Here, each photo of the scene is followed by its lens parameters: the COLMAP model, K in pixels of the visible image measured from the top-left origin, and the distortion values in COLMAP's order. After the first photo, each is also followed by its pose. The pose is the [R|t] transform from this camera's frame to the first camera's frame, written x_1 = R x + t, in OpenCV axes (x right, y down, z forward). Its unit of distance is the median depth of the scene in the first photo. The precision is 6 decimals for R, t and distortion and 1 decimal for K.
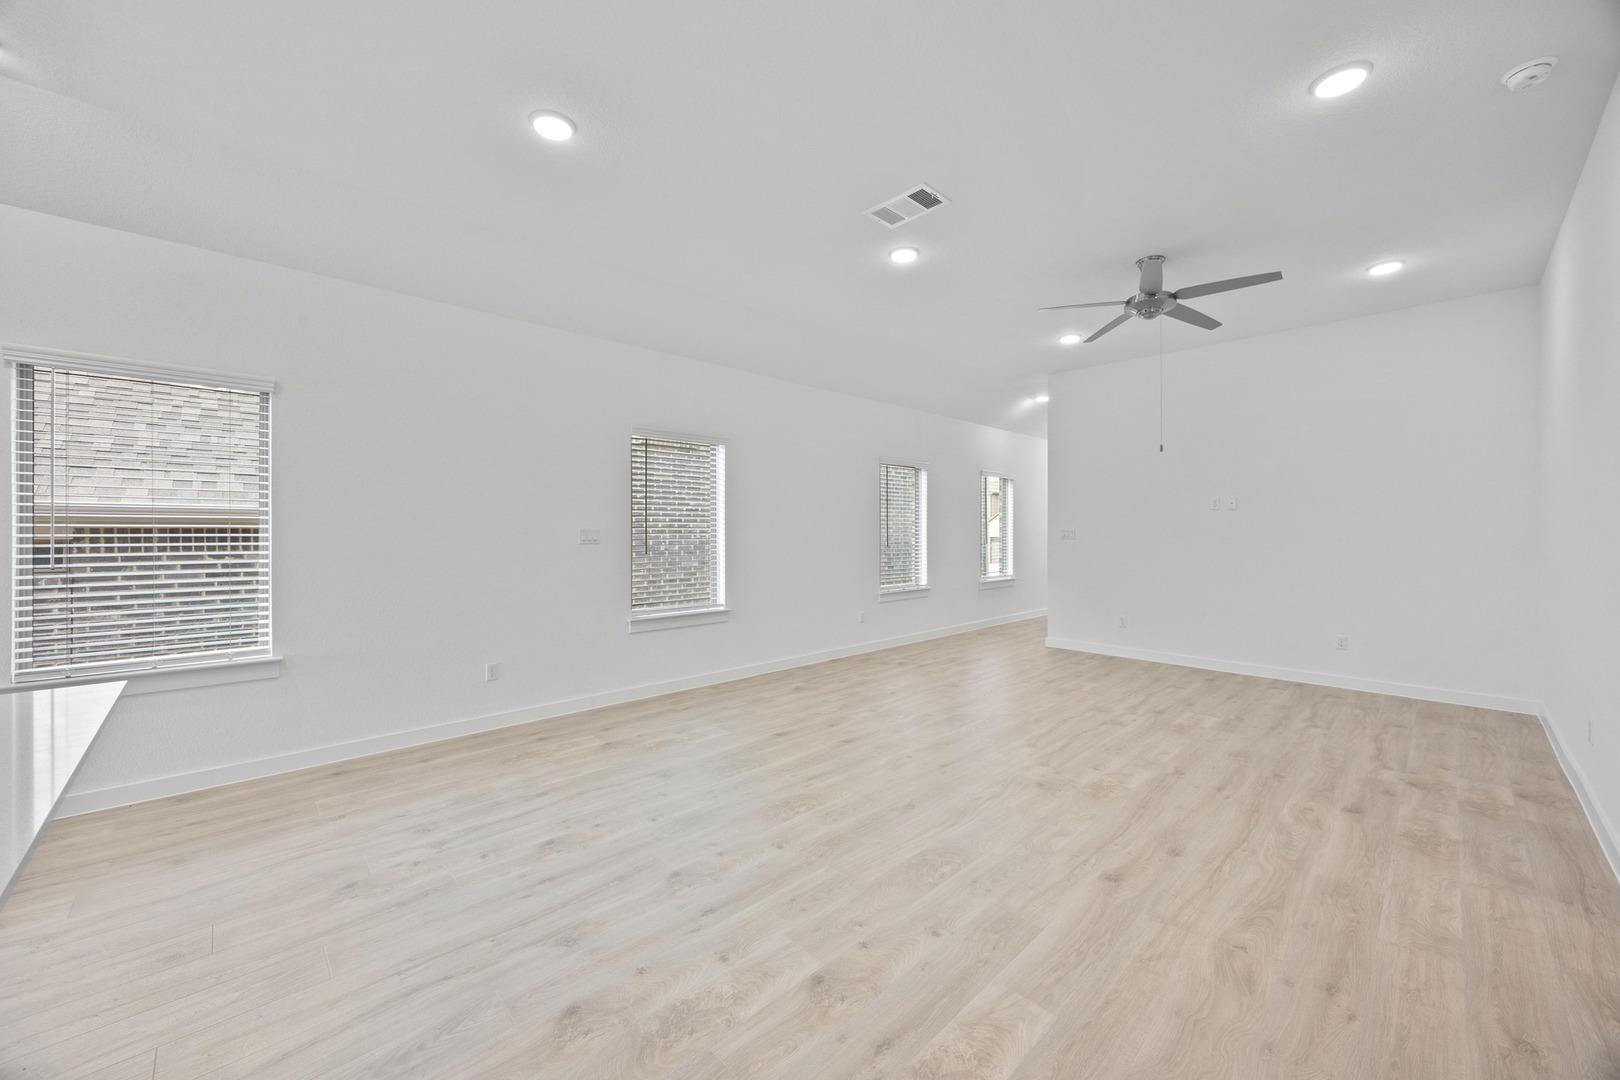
lens RADIAL K [[614.2, 0, 800.2], [0, 614.2, 533.7], [0, 0, 1]] dist [-0.005174, 0.001058]
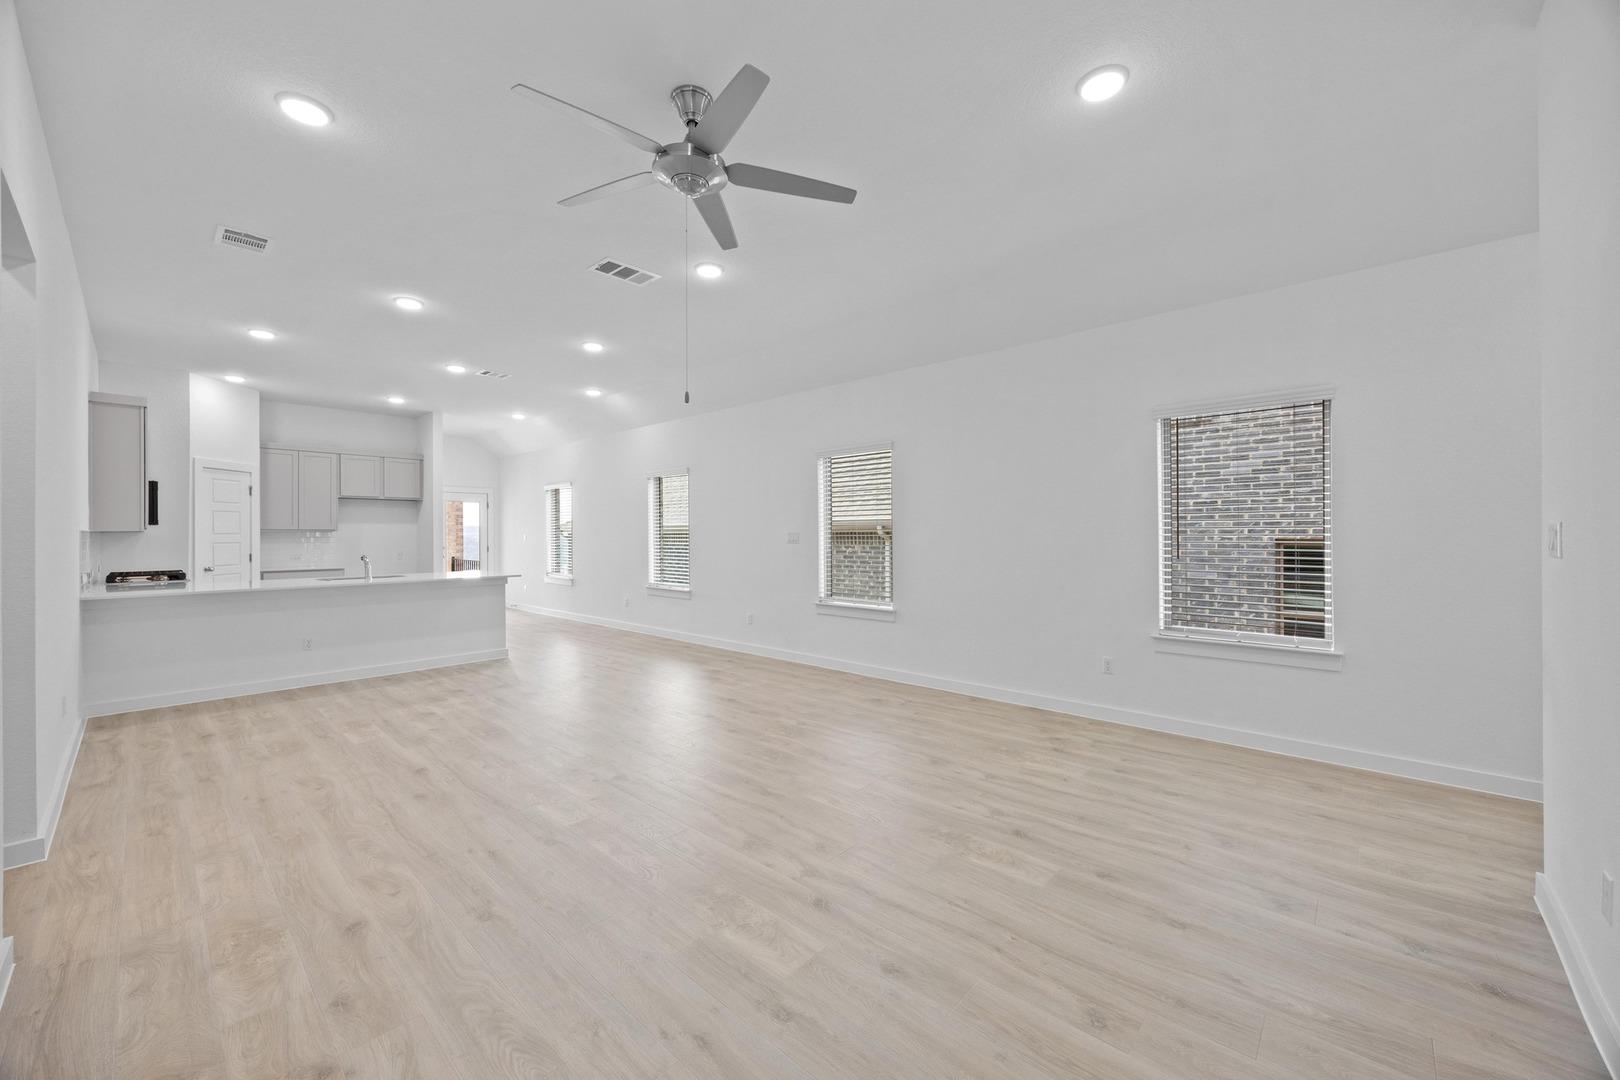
lens RADIAL K [[614.2, 0, 812.6], [0, 614.2, 533.0], [0, 0, 1]] dist [-0.005174, 0.001058]
pose [[0.074926, -0.001288, -0.997188, 1.517669], [0.001152, 0.999999, -0.001205, -0.004518], [0.997188, -0.001058, 0.074928, 1.356192]]
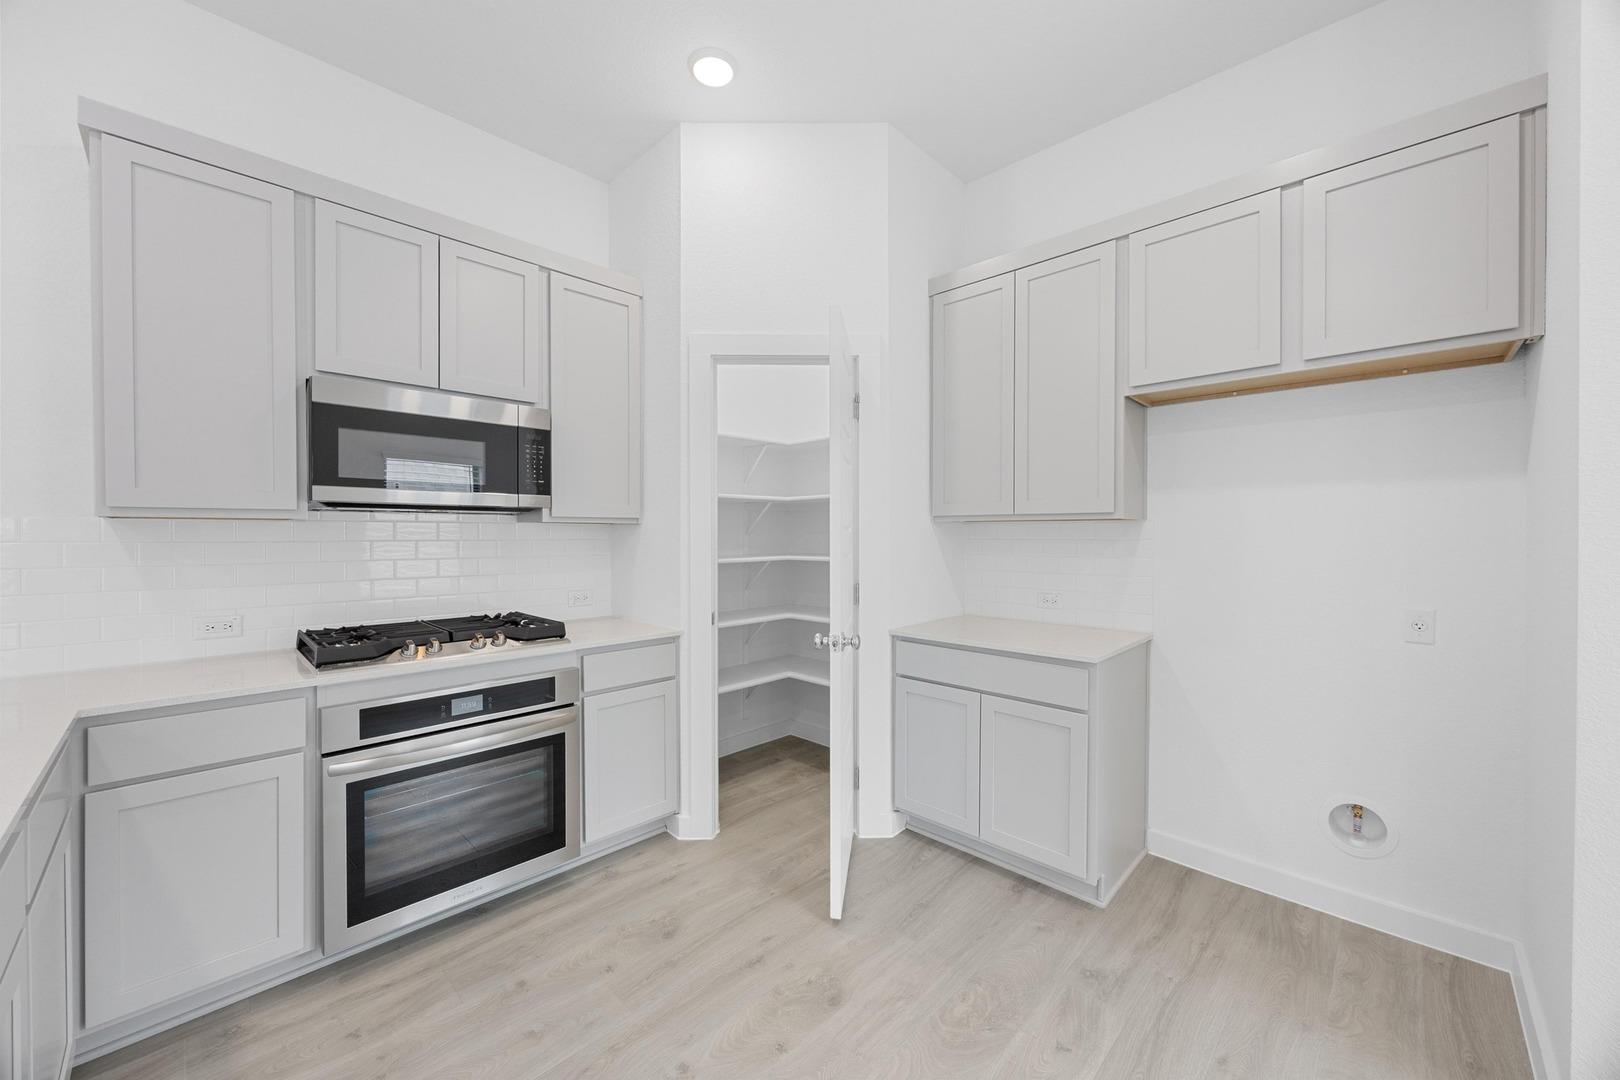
lens RADIAL K [[614.2, 0, 806.9], [0, 614.2, 536.3], [0, 0, 1]] dist [-0.005174, 0.001058]
pose [[-0.999352, 0.001025, -0.035976, -0.870582], [0.000793, 0.999979, 0.006460, -0.000686], [0.035981, 0.006428, -0.999332, 0.230304]]
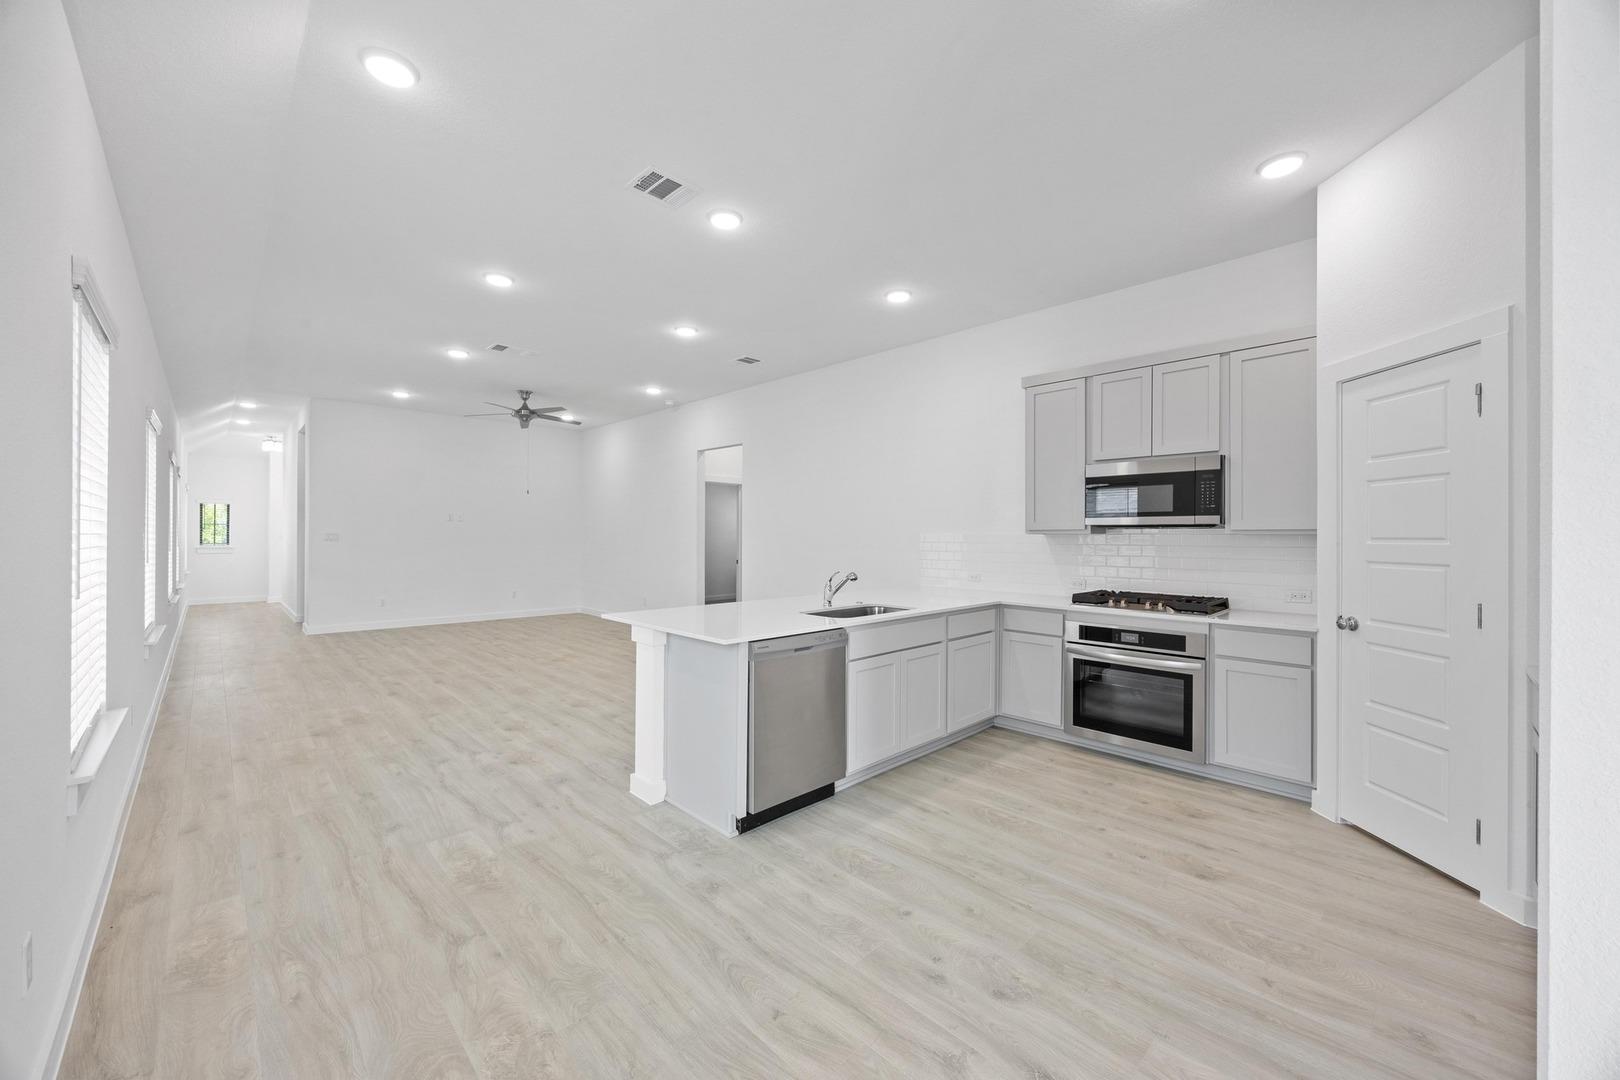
lens RADIAL K [[614.2, 0, 807.4], [0, 614.2, 535.2], [0, 0, 1]] dist [-0.005174, 0.001058]
pose [[-0.014595, 0.001488, 0.999892, -1.673356], [-0.004422, 0.999989, -0.001553, -0.007033], [-0.999884, -0.004444, -0.014588, 0.195717]]
